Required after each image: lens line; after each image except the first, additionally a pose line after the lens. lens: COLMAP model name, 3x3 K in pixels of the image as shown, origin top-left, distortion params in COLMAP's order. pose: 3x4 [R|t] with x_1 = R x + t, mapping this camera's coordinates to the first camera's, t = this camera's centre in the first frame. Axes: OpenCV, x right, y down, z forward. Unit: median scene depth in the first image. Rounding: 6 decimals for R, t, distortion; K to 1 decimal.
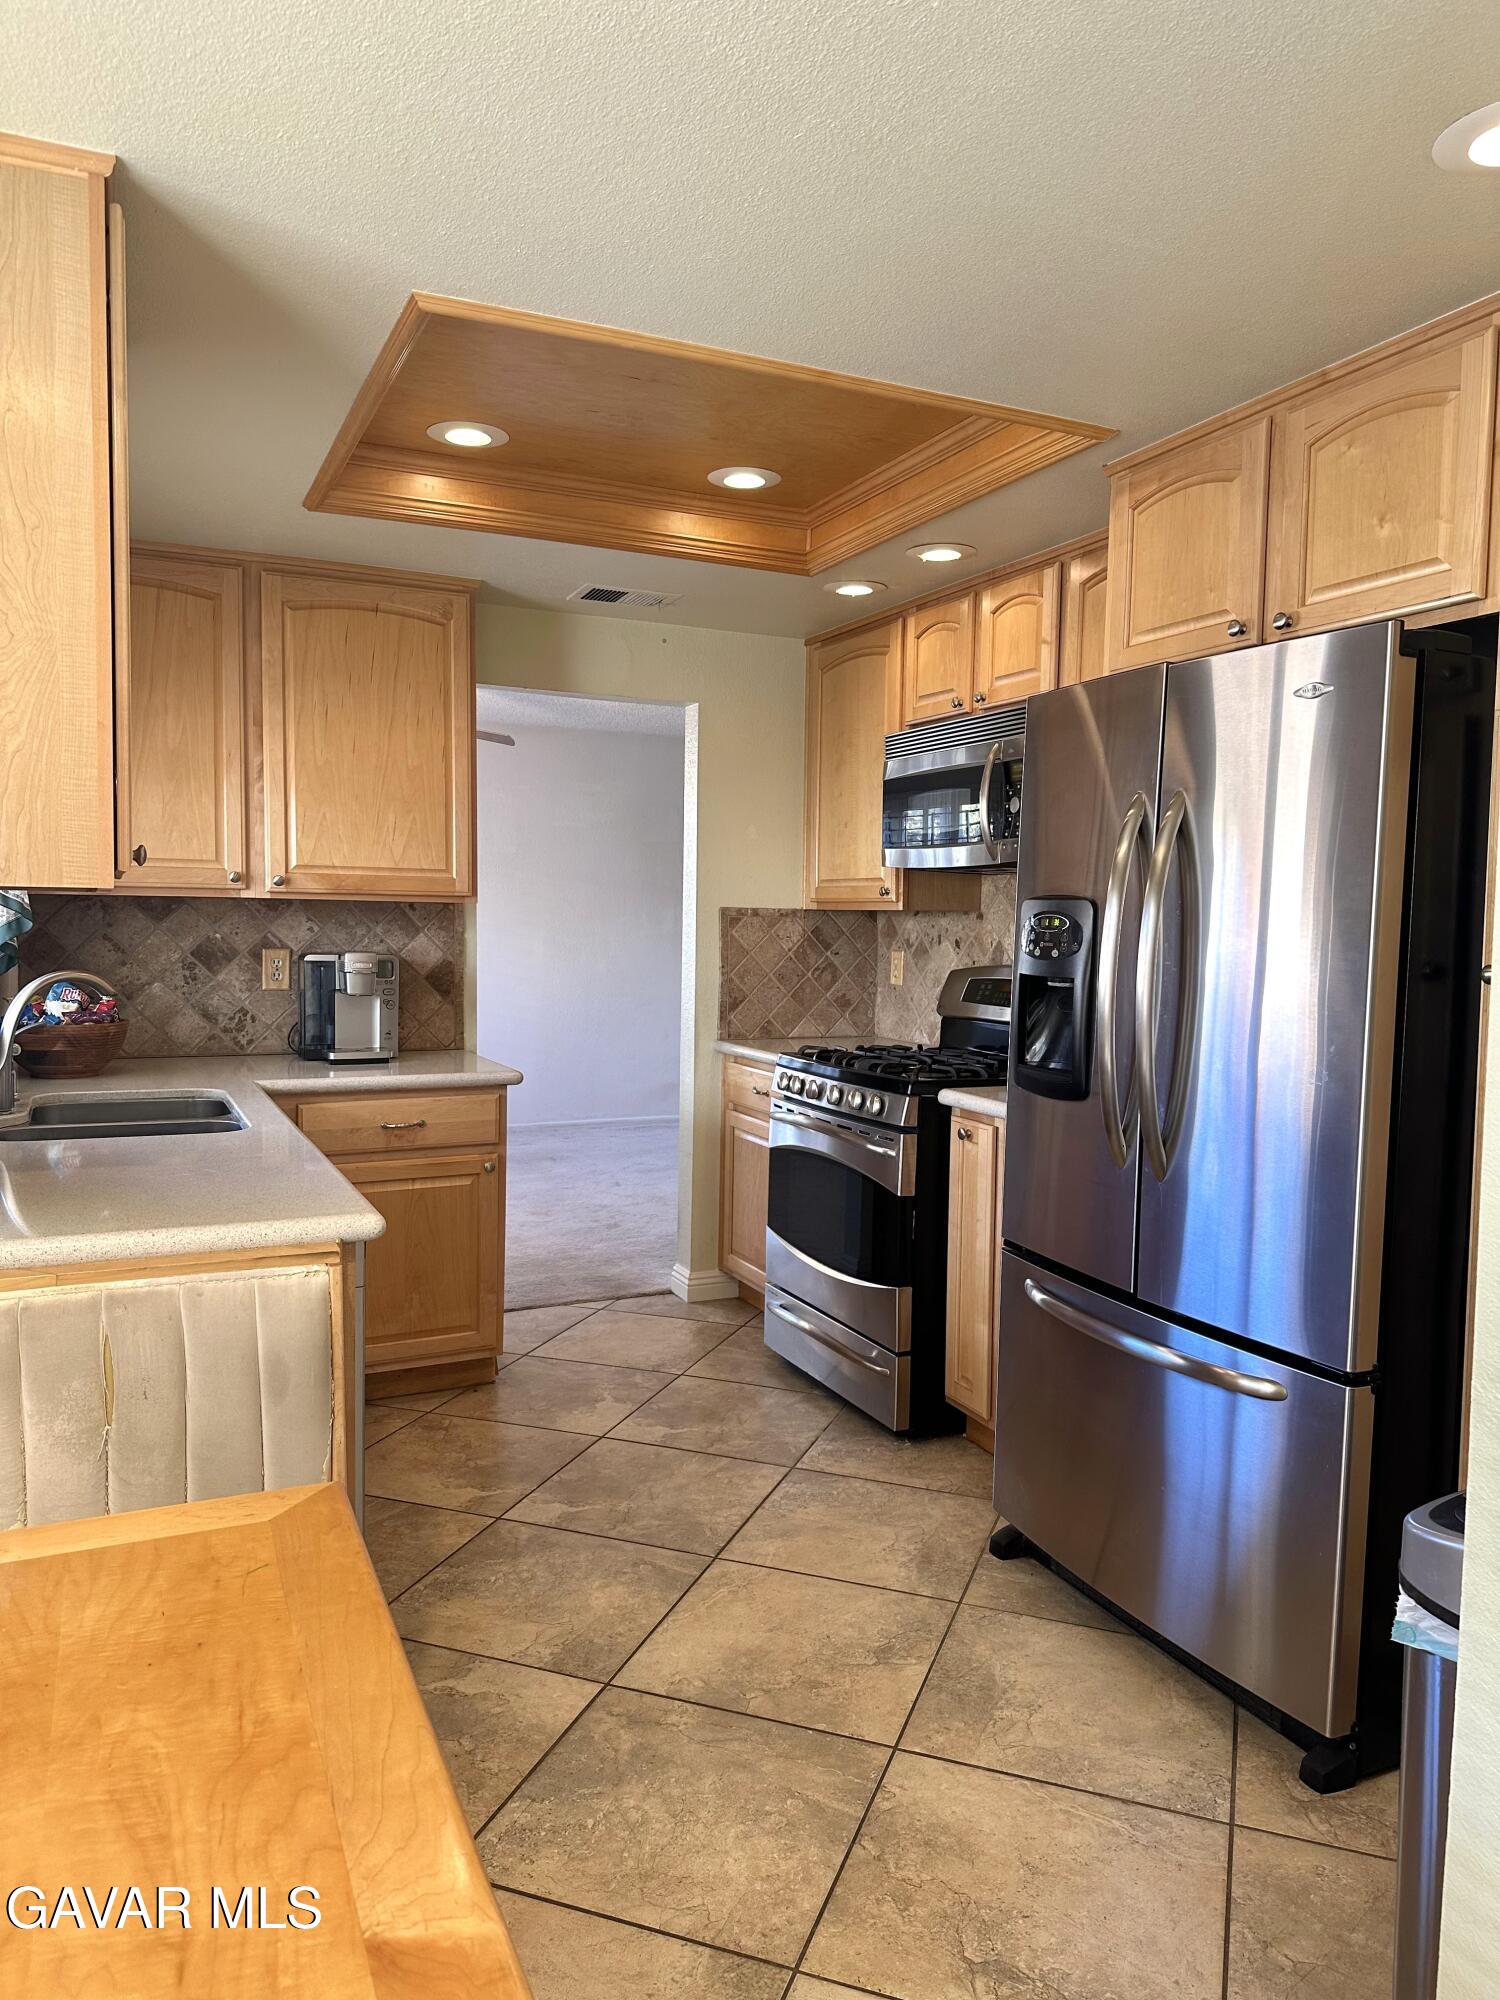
lens RADIAL K [[1401.8, 0, 757.4], [0, 1401.8, 1005.7], [0, 0, 1]] dist [0.088509, -0.127150]
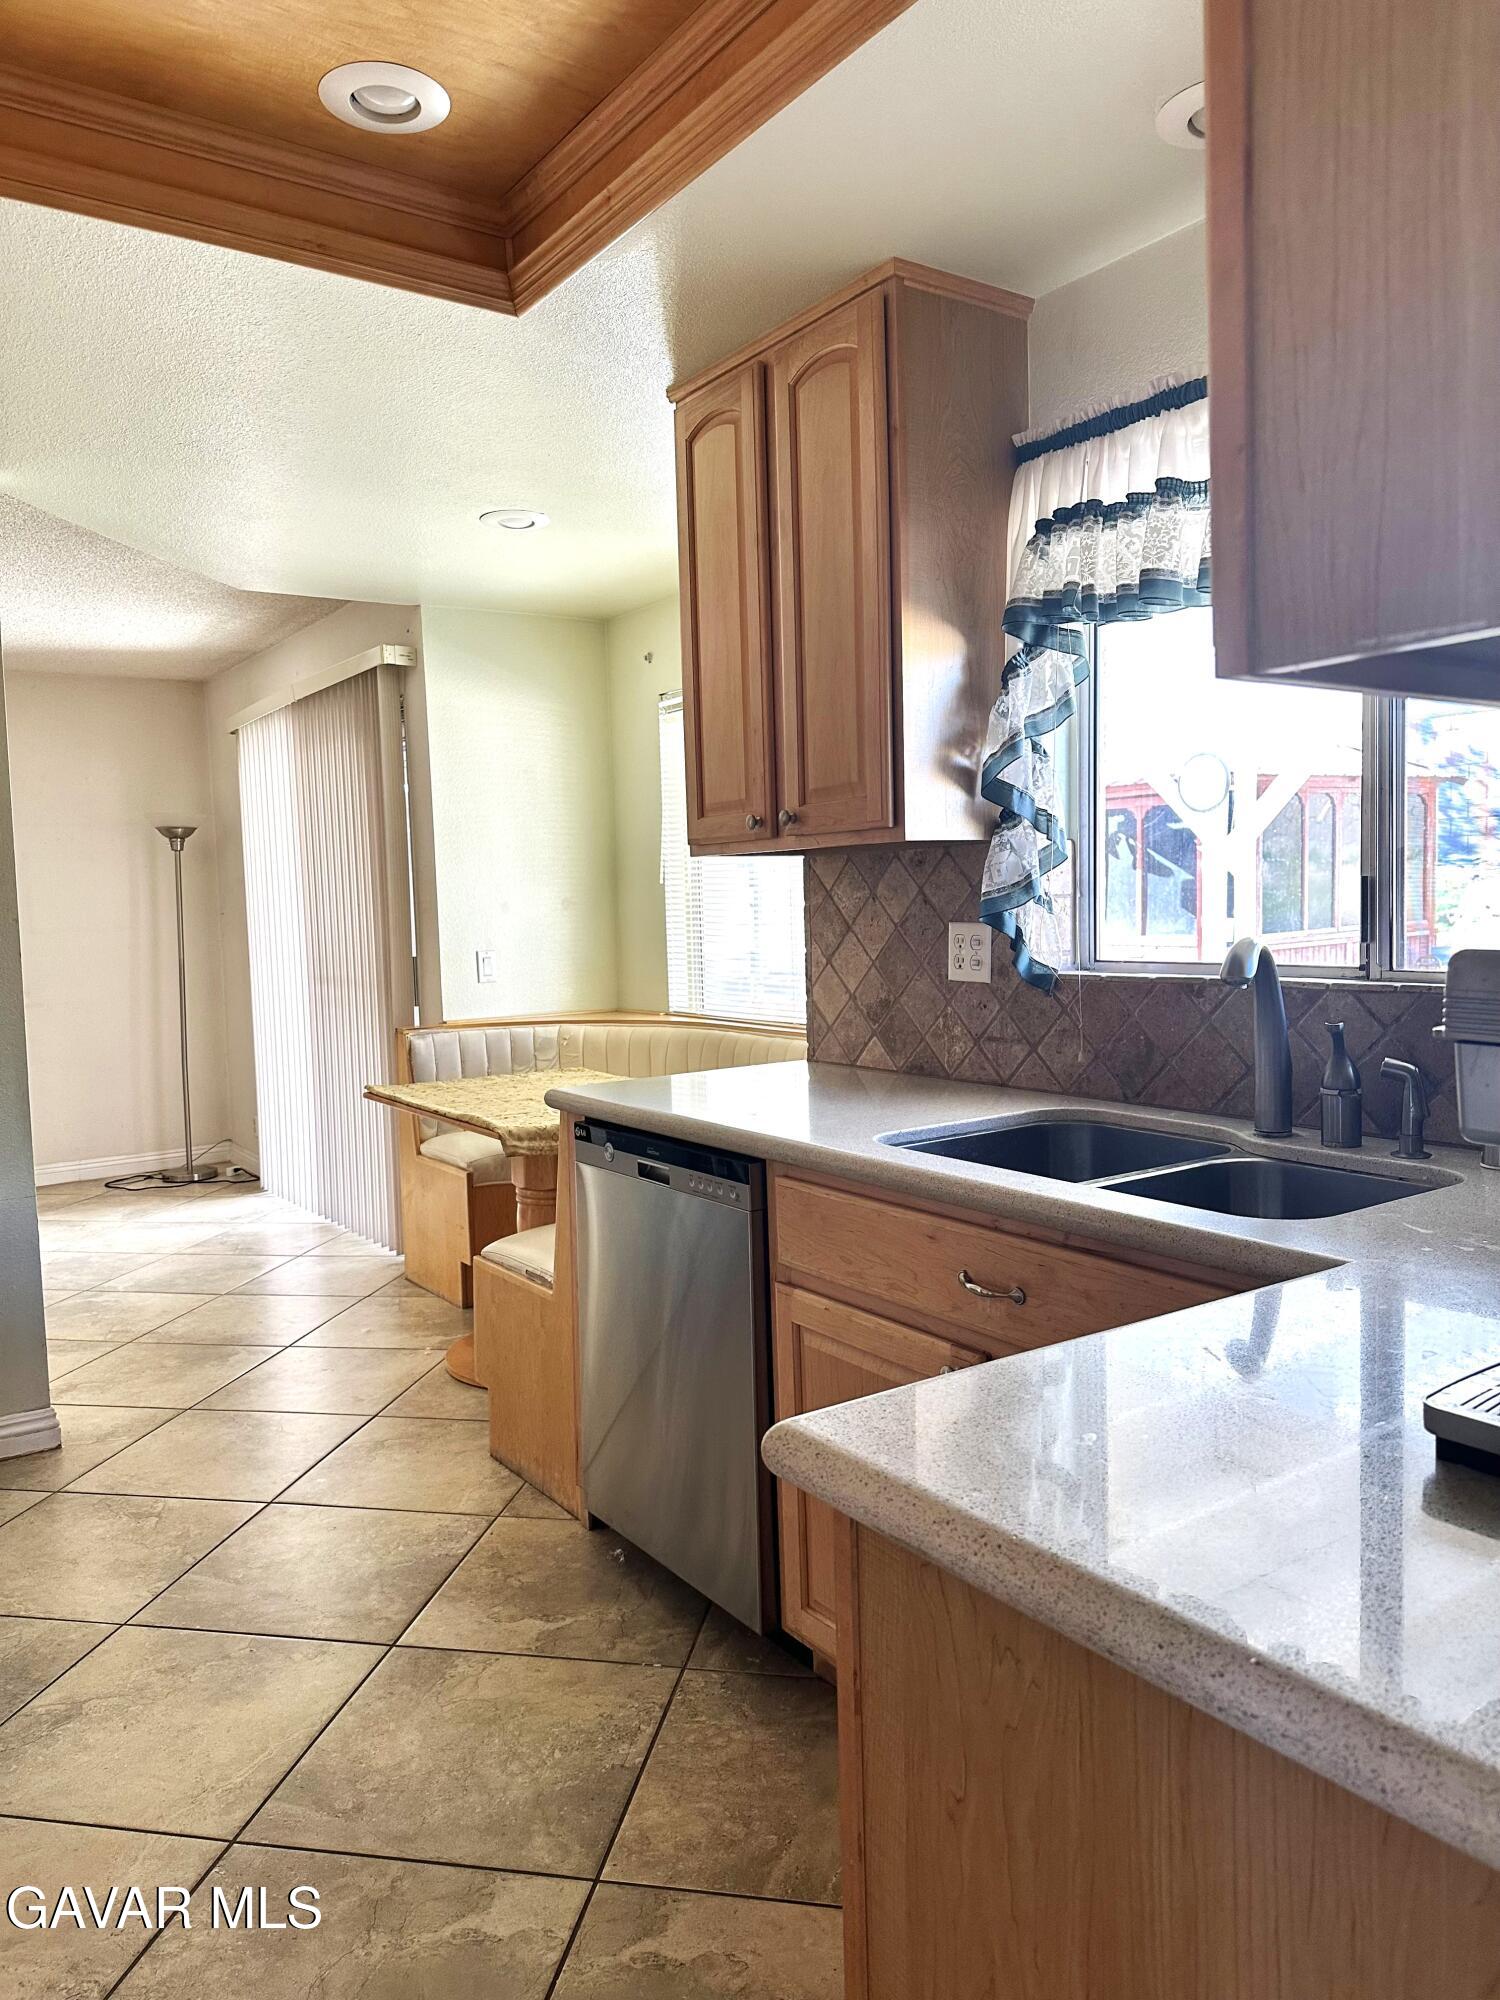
lens RADIAL K [[1406.4, 0, 737.5], [0, 1406.4, 999.4], [0, 0, 1]] dist [0.069177, -0.078289]
pose [[-0.987311, 0.022020, -0.157262, -0.143329], [0.001415, 0.991519, 0.129954, -0.070990], [0.158790, 0.128083, -0.978969, 1.420620]]
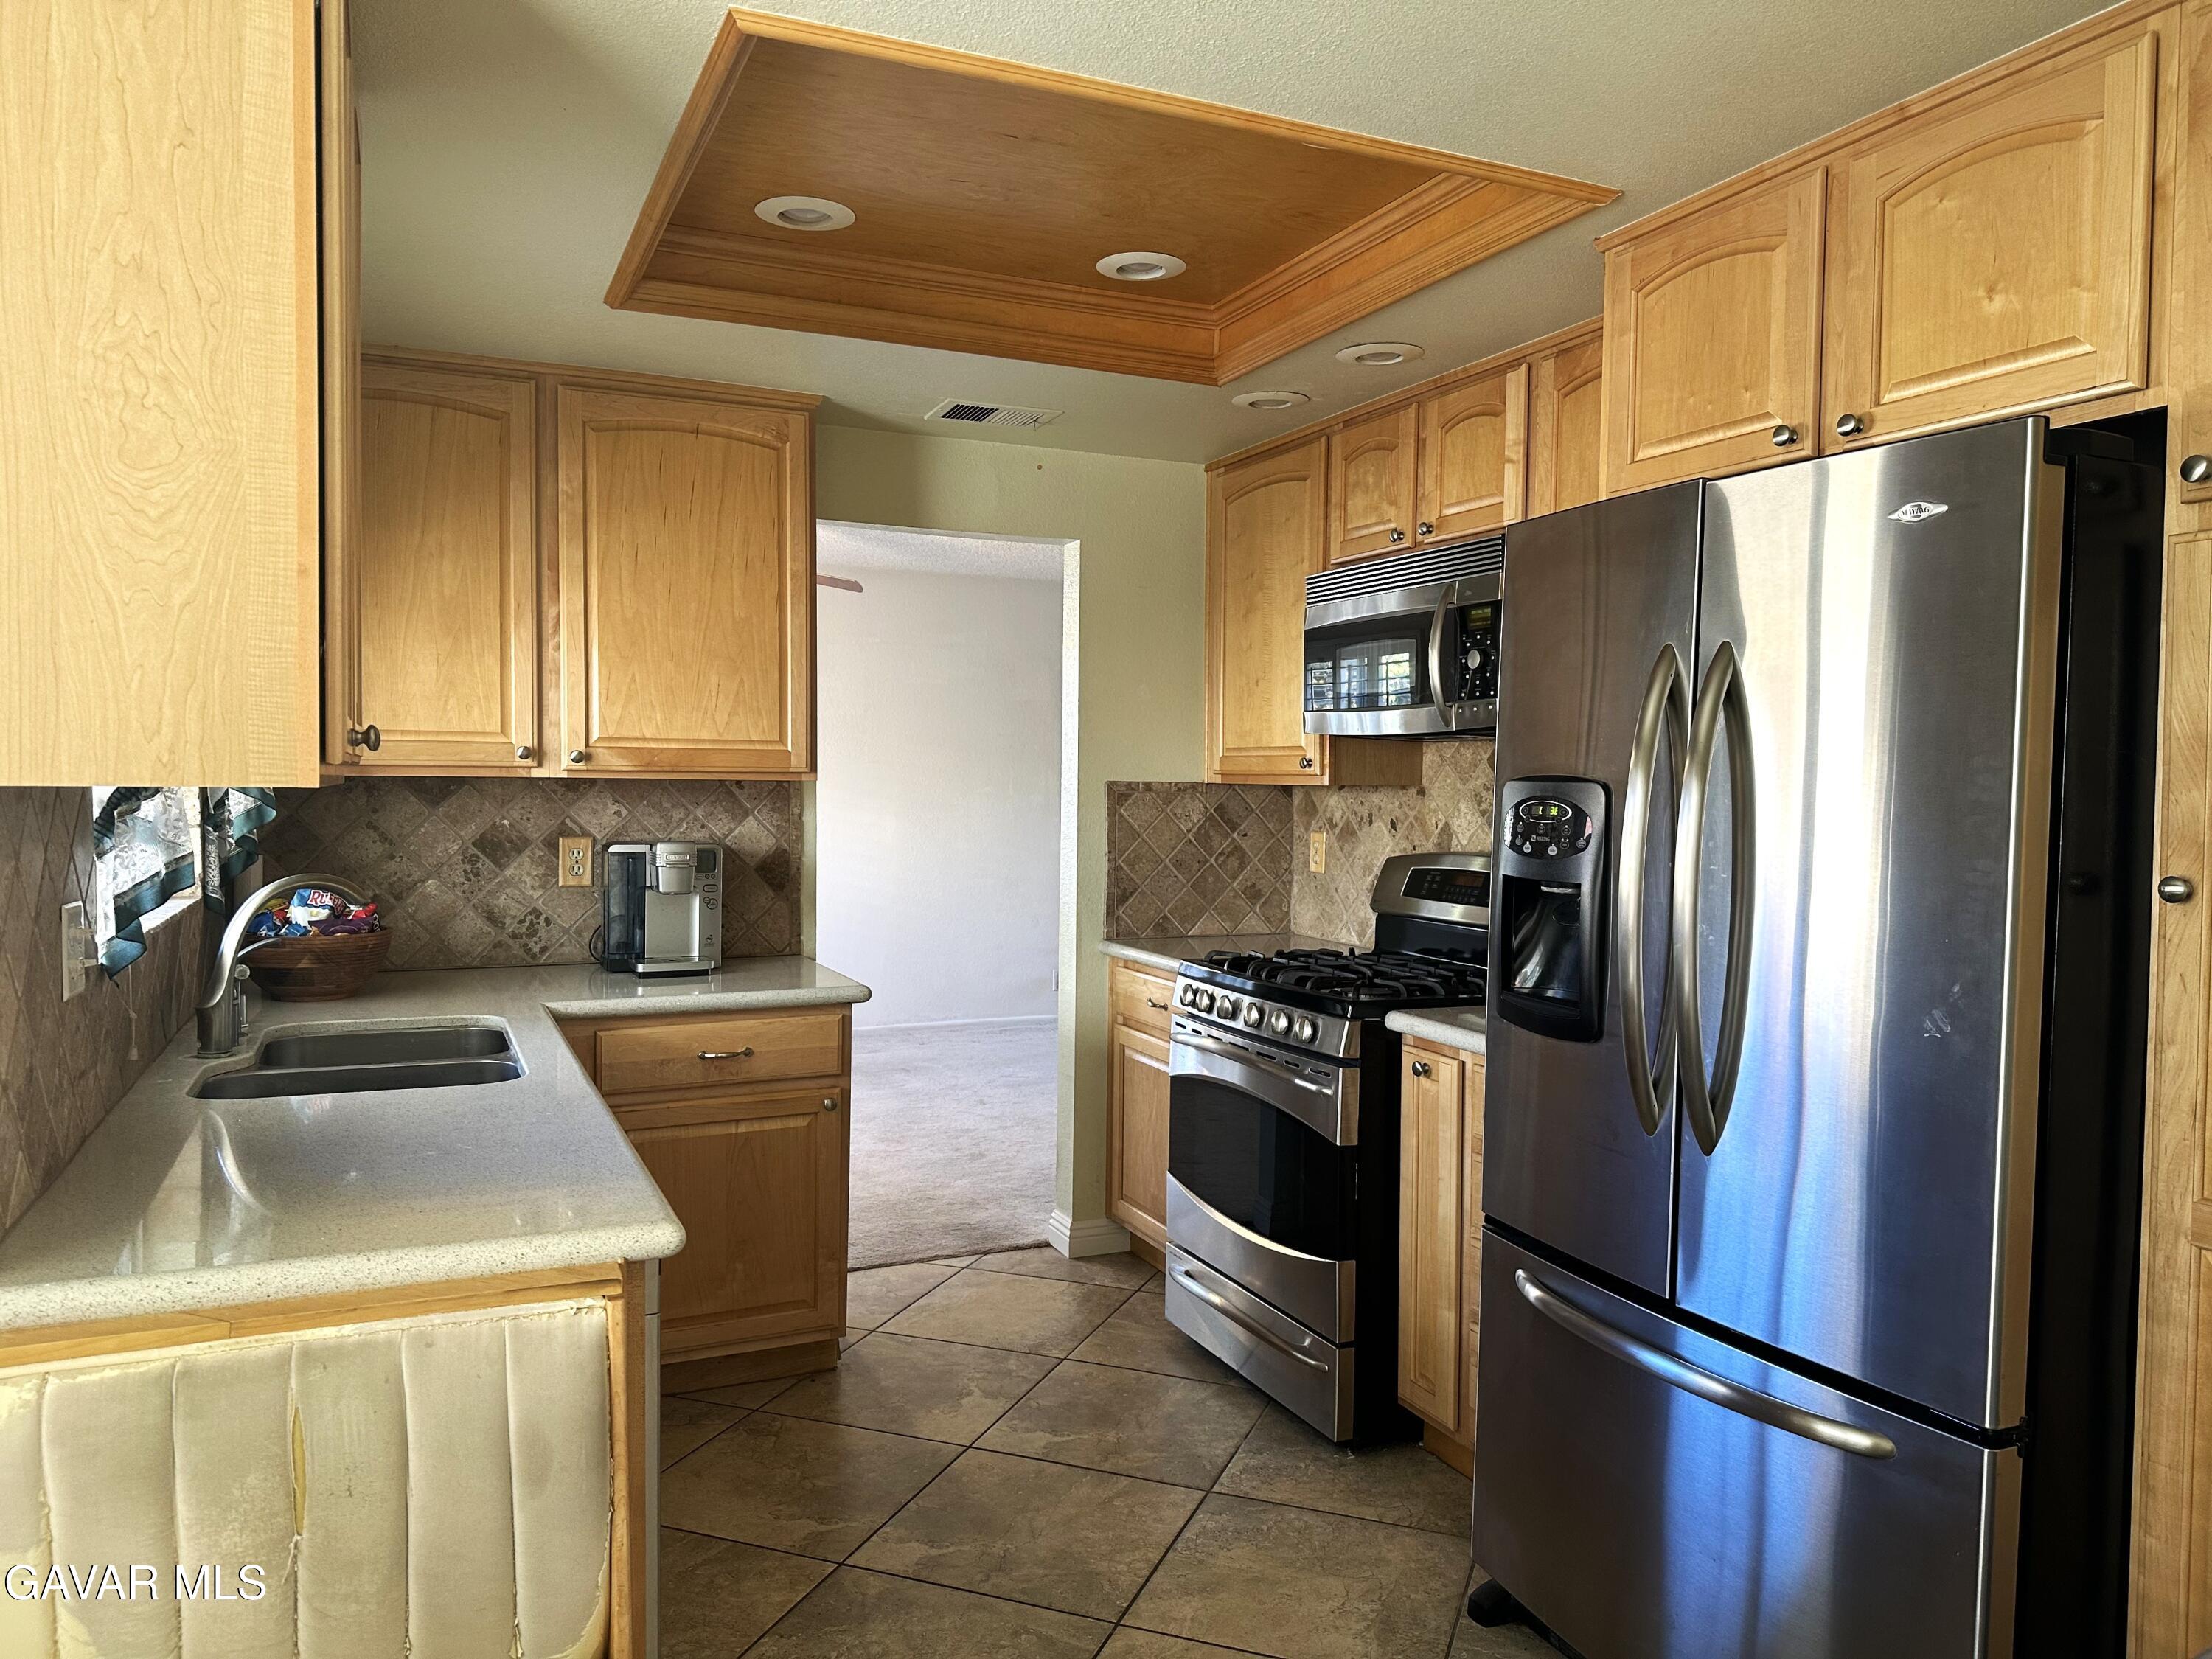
lens RADIAL K [[1555.5, 0, 1109.0], [0, 1555.5, 830.2], [0, 0, 1]] dist [0.069177, -0.078289]
pose [[0.999894, -0.004792, -0.013780, -0.017626], [0.004376, 0.999540, -0.030015, -0.018952], [0.013917, 0.029951, 0.999454, 0.104382]]
